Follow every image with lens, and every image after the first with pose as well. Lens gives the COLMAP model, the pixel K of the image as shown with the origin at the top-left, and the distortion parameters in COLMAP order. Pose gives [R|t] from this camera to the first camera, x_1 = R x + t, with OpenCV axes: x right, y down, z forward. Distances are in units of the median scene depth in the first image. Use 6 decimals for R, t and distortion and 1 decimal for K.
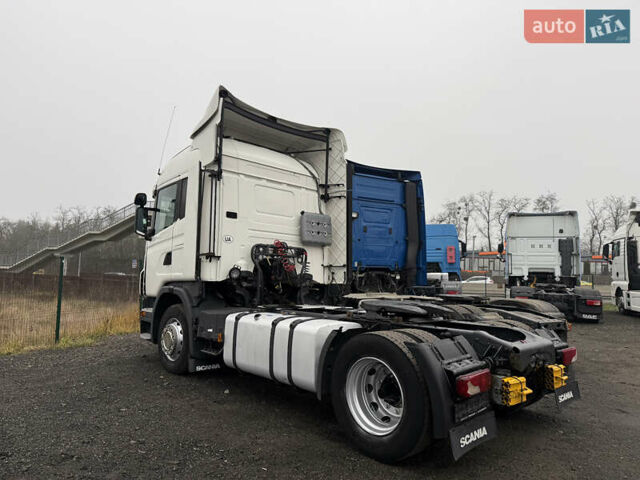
lens RADIAL K [[464.0, 0, 320.0], [0, 464.0, 240.0], [0, 0, 1]] dist [0.105964, -0.002593]
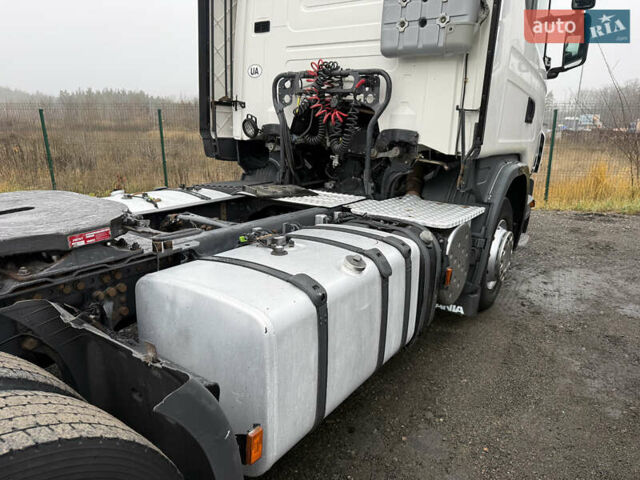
lens RADIAL K [[508.7, 0, 320.0], [0, 508.7, 240.0], [0, 0, 1]] dist [0.070710, -0.003716]
pose [[0.202049, 0.179269, -0.962829, 0.424058], [0.052493, 0.979709, 0.193427, 0.074665], [0.977968, -0.089624, 0.188539, 0.798605]]
